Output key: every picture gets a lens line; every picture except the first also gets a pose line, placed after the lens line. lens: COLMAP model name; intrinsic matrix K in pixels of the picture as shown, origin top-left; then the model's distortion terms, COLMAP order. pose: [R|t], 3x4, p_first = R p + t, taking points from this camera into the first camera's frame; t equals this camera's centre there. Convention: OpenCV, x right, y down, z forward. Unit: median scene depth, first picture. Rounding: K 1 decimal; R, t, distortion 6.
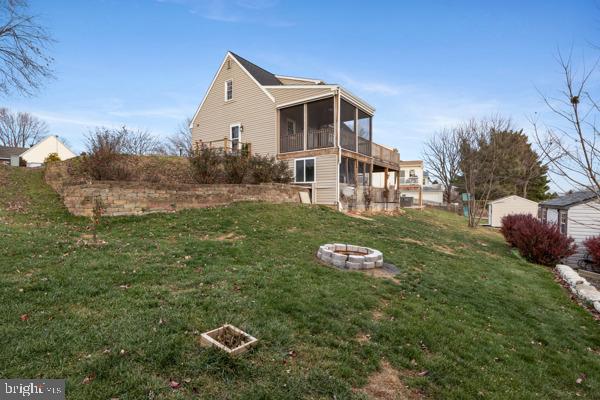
lens RADIAL K [[297.0, 0, 301.6], [0, 297.0, 200.2], [0, 0, 1]] dist [-0.003064, -0.002328]
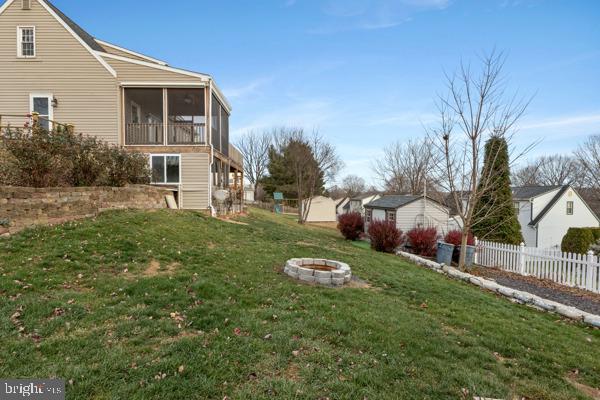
lens RADIAL K [[297.0, 0, 301.6], [0, 297.0, 200.2], [0, 0, 1]] dist [-0.003064, -0.002328]
pose [[0.793374, -0.008810, 0.608671, -0.205090], [0.002338, 0.999932, 0.011425, -0.022344], [-0.608730, -0.007641, 0.793340, 0.112337]]
